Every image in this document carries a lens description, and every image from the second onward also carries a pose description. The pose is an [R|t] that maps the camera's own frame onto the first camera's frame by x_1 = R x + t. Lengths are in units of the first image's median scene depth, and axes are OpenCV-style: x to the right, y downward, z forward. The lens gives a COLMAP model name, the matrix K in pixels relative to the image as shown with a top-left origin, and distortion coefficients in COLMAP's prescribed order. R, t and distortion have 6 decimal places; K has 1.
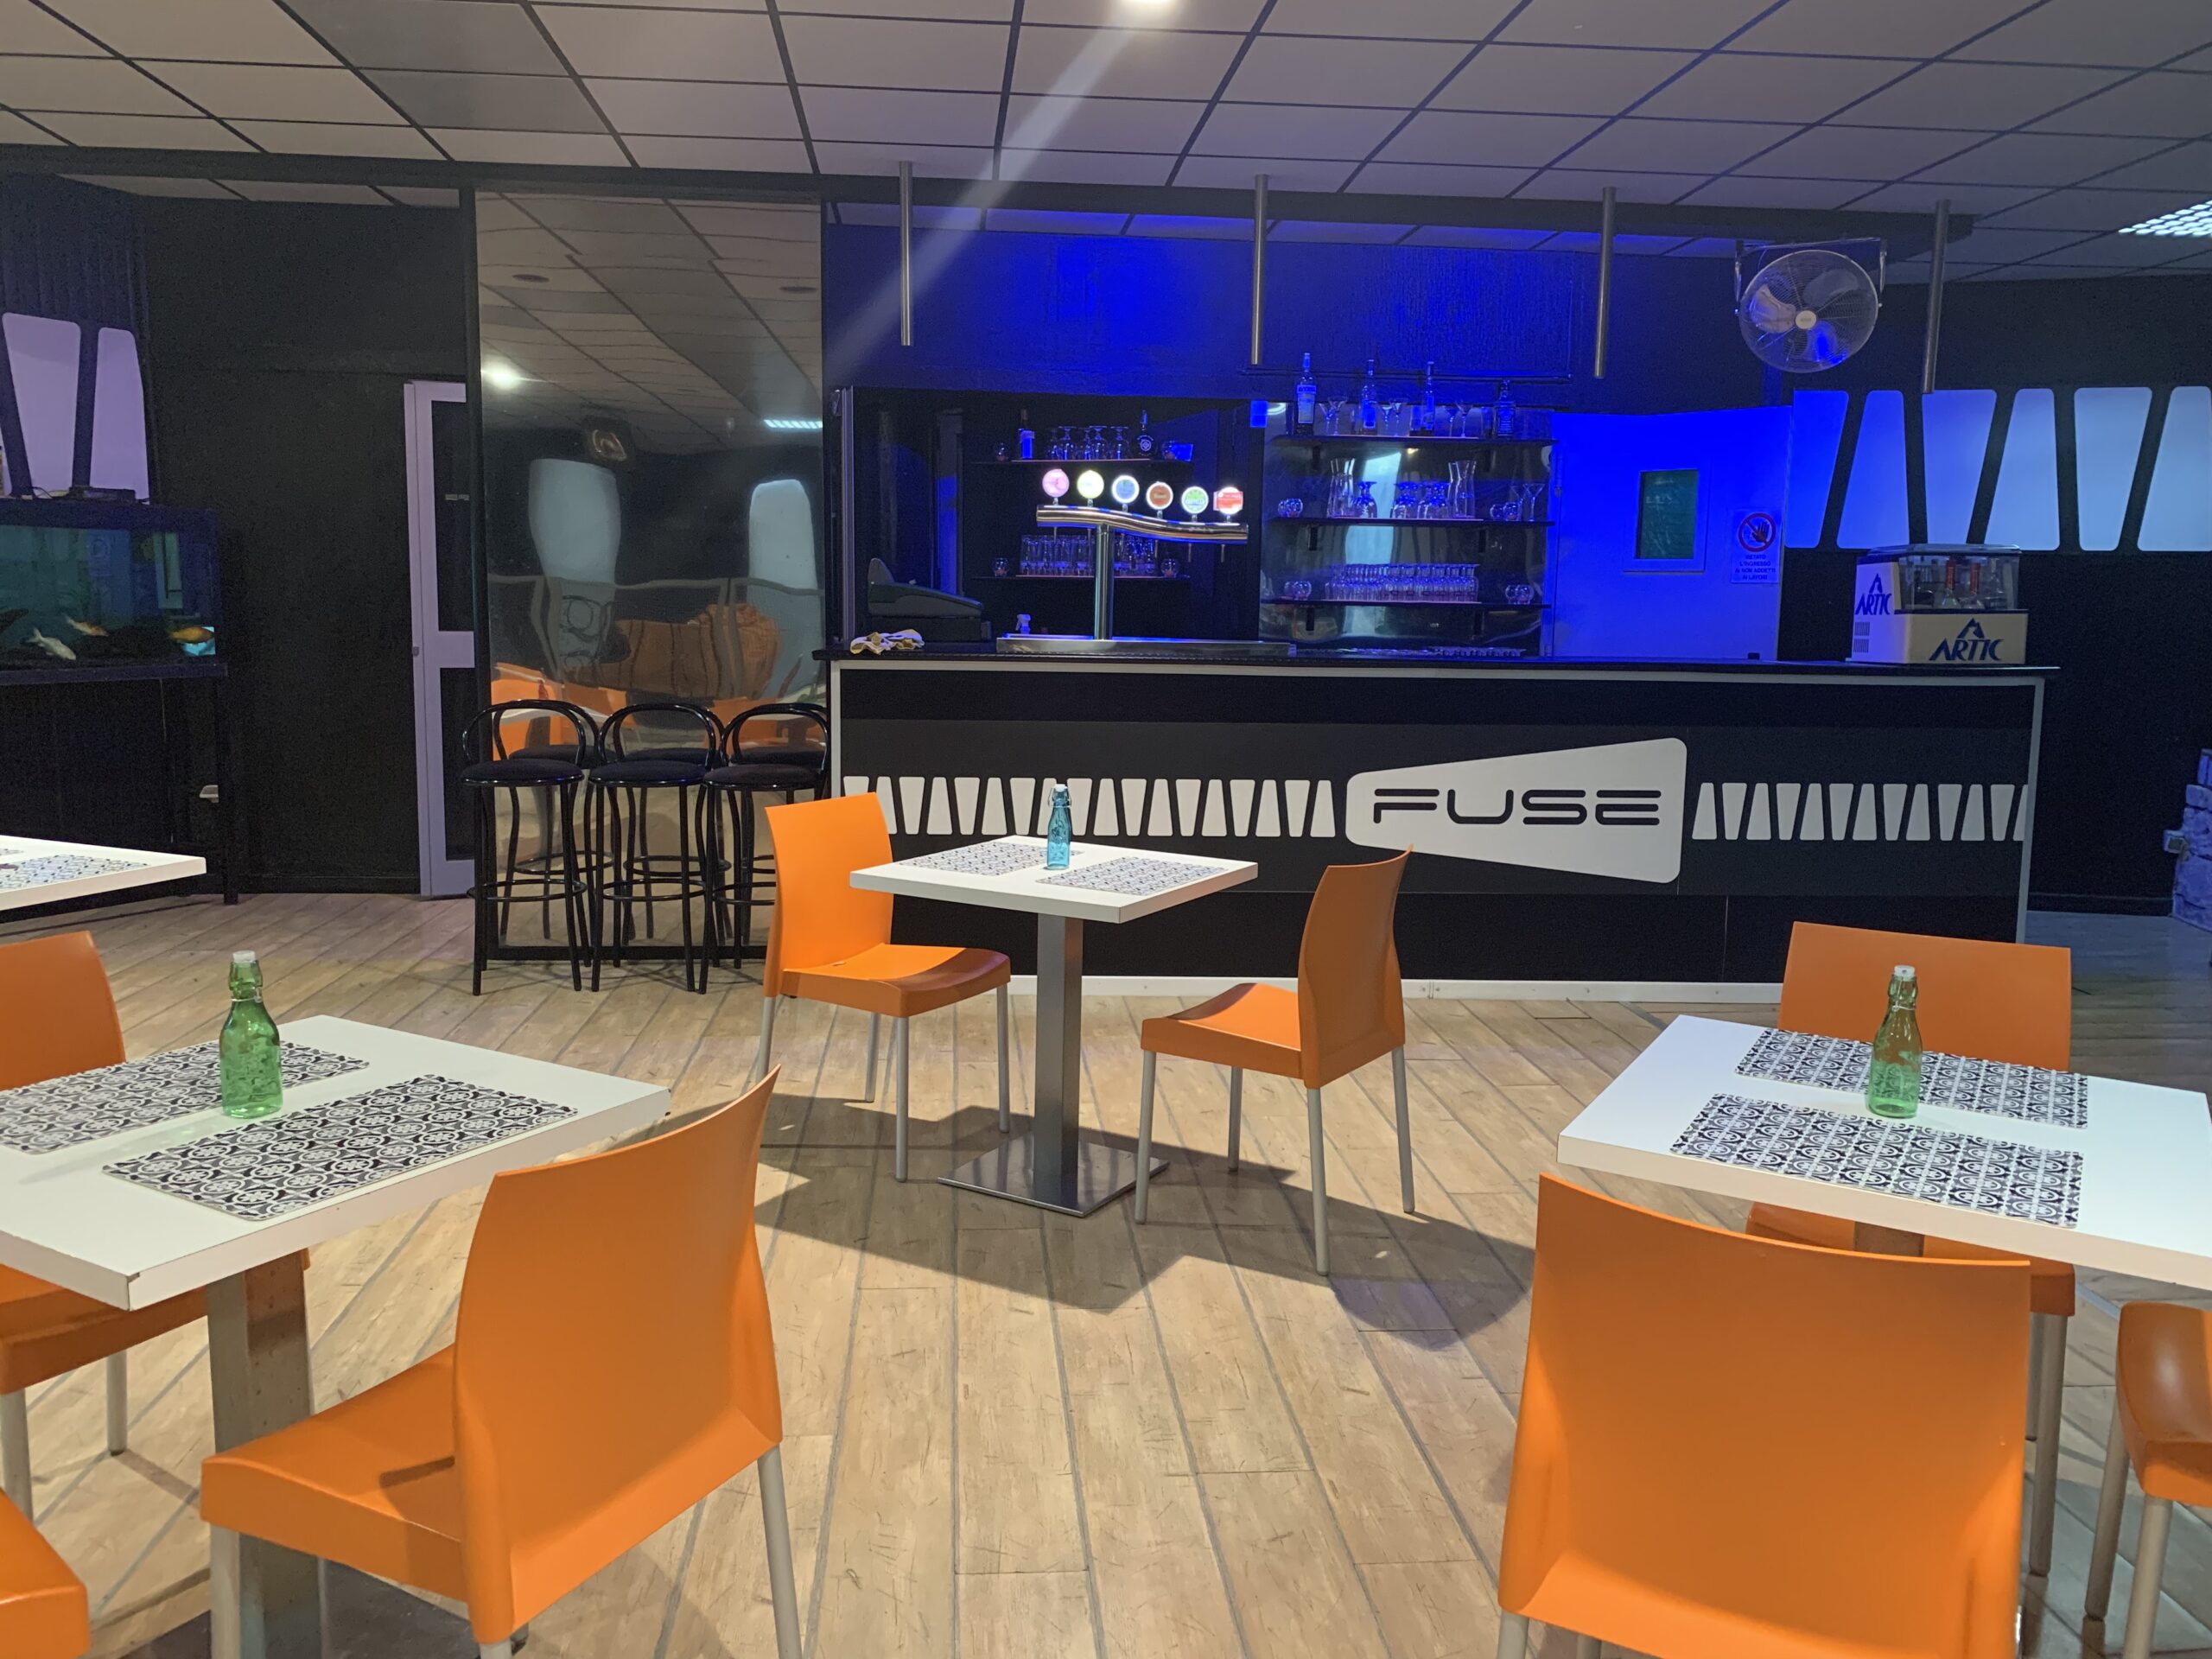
lens RADIAL K [[1663.3, 0, 1106.8], [0, 1663.3, 790.2], [0, 0, 1]] dist [0.044871, -0.037567]
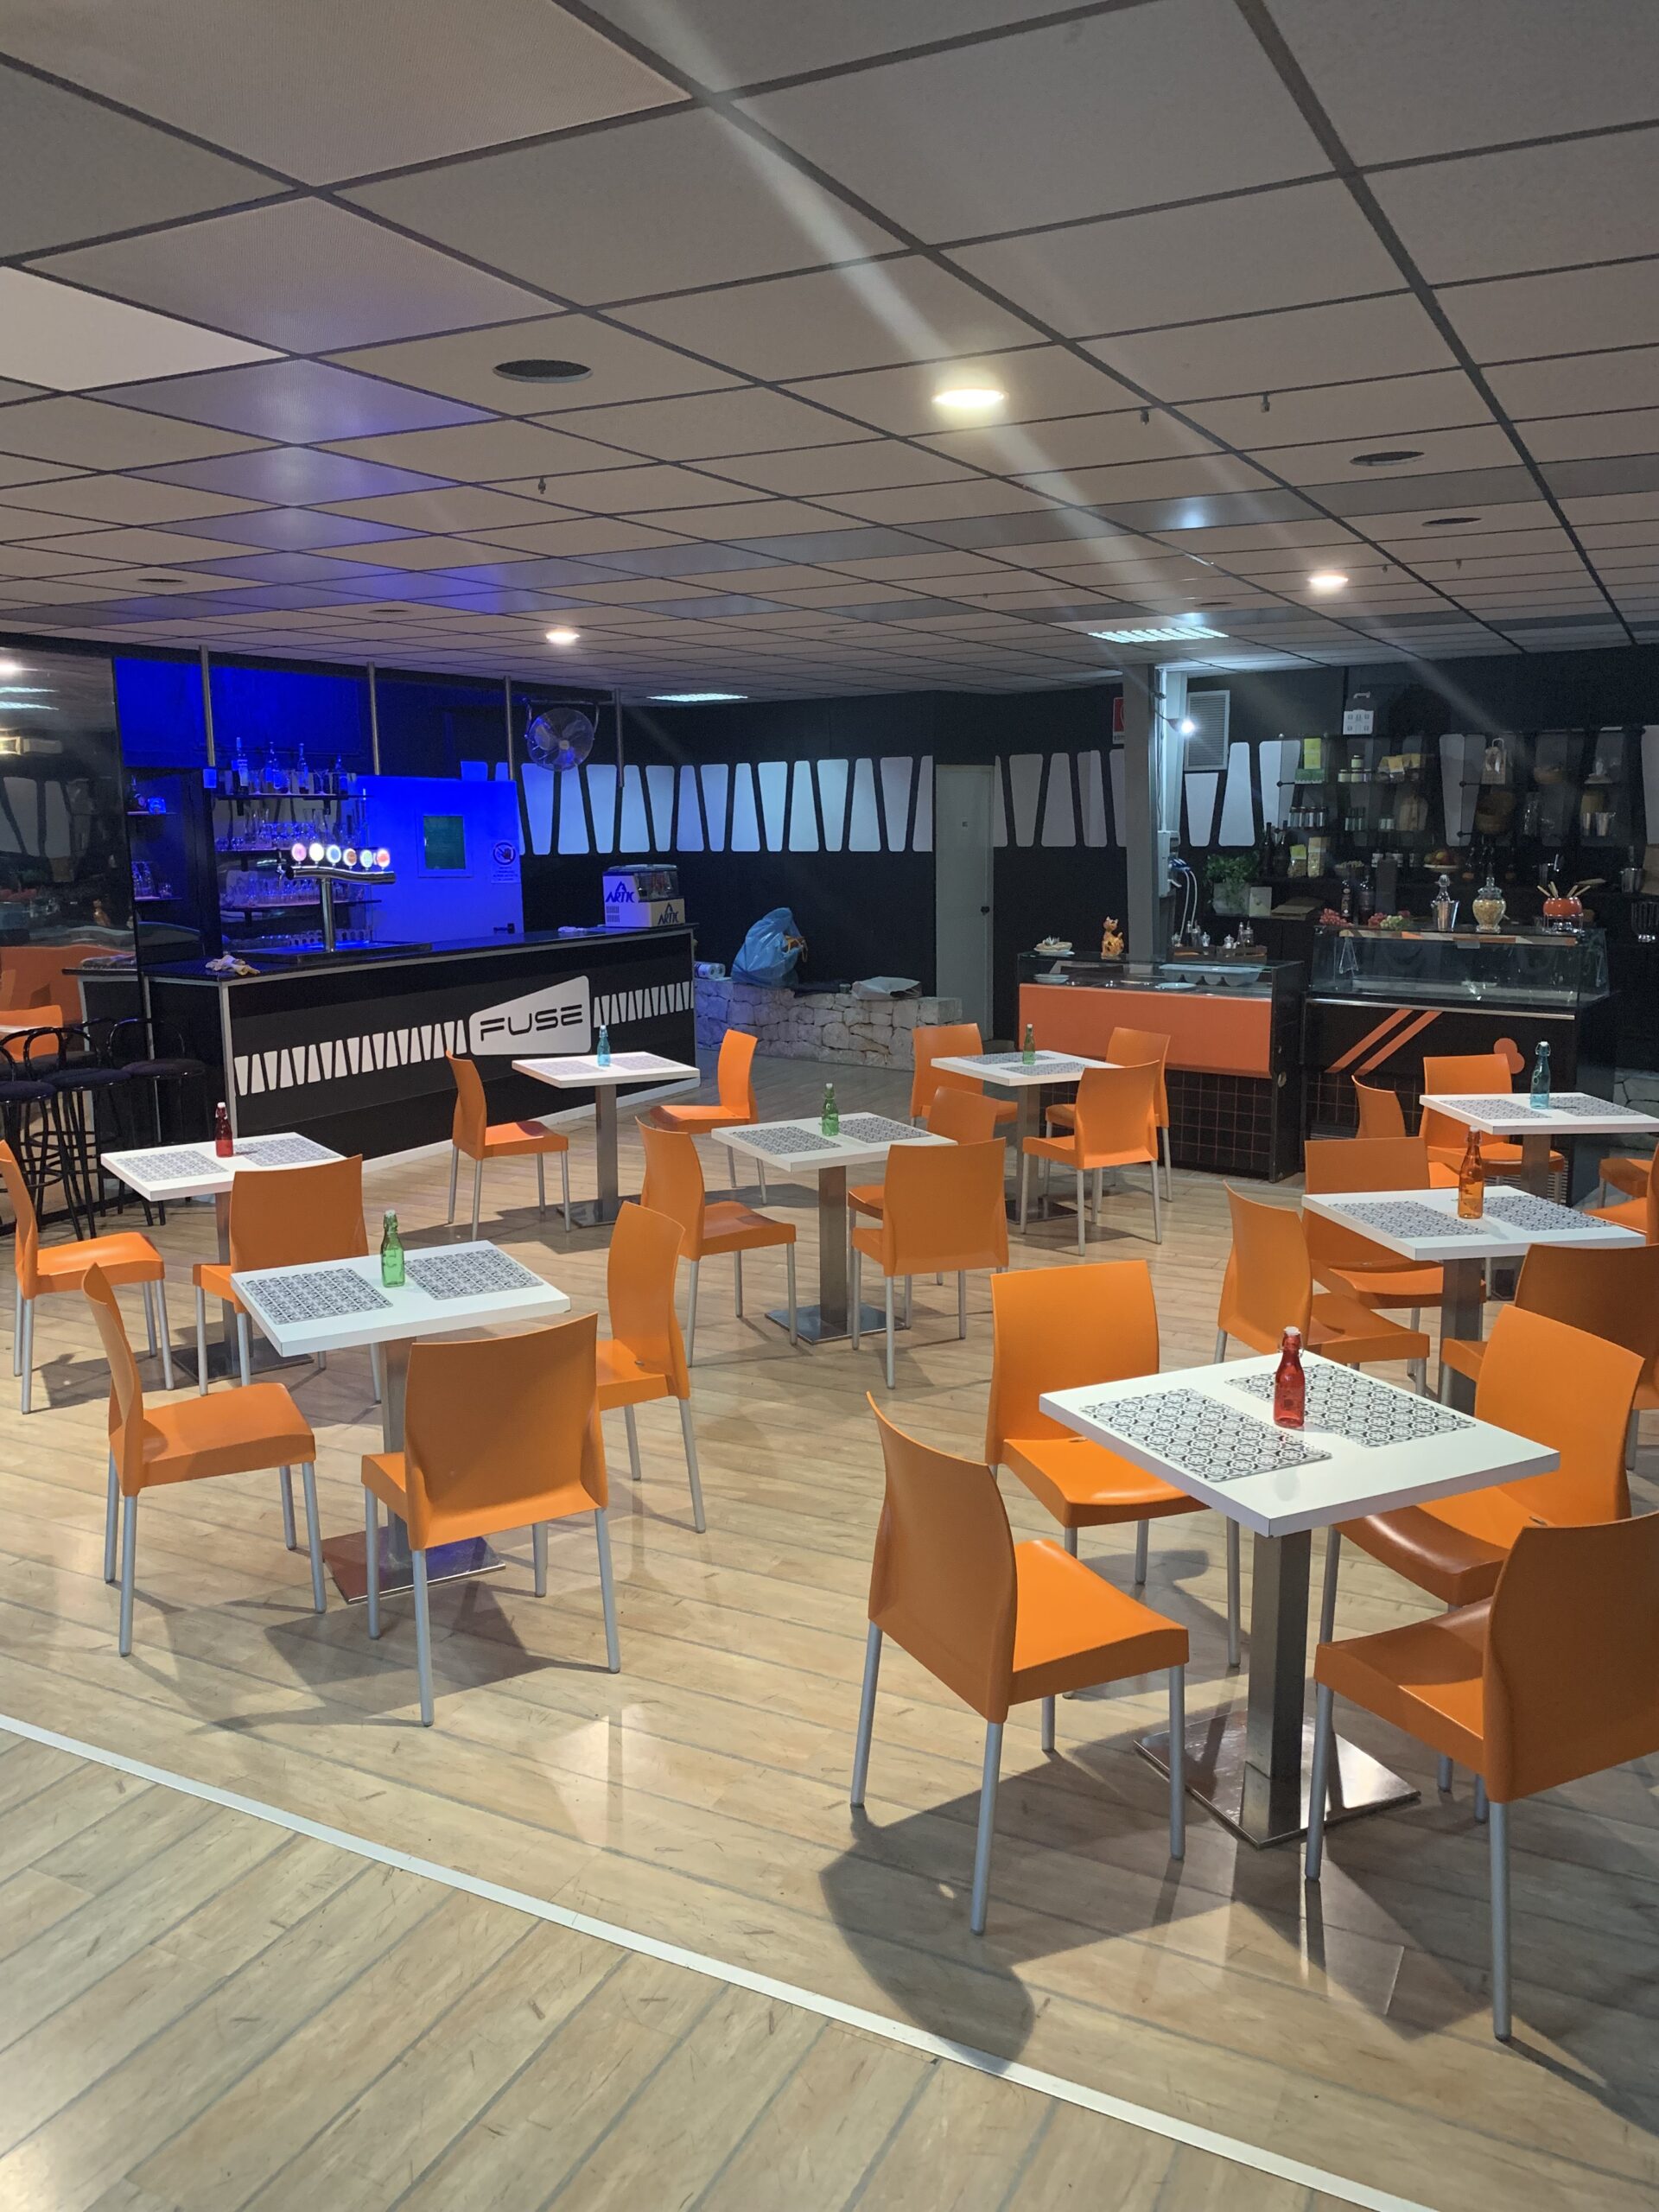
lens RADIAL K [[1714.8, 0, 829.5], [0, 1714.8, 1106.0], [0, 0, 1]] dist [0.030085, -0.002477]
pose [[0.527784, -0.164535, 0.833290, -1.138712], [0.116572, 0.985807, 0.120816, -0.086792], [-0.841341, 0.033373, 0.539473, -0.269027]]
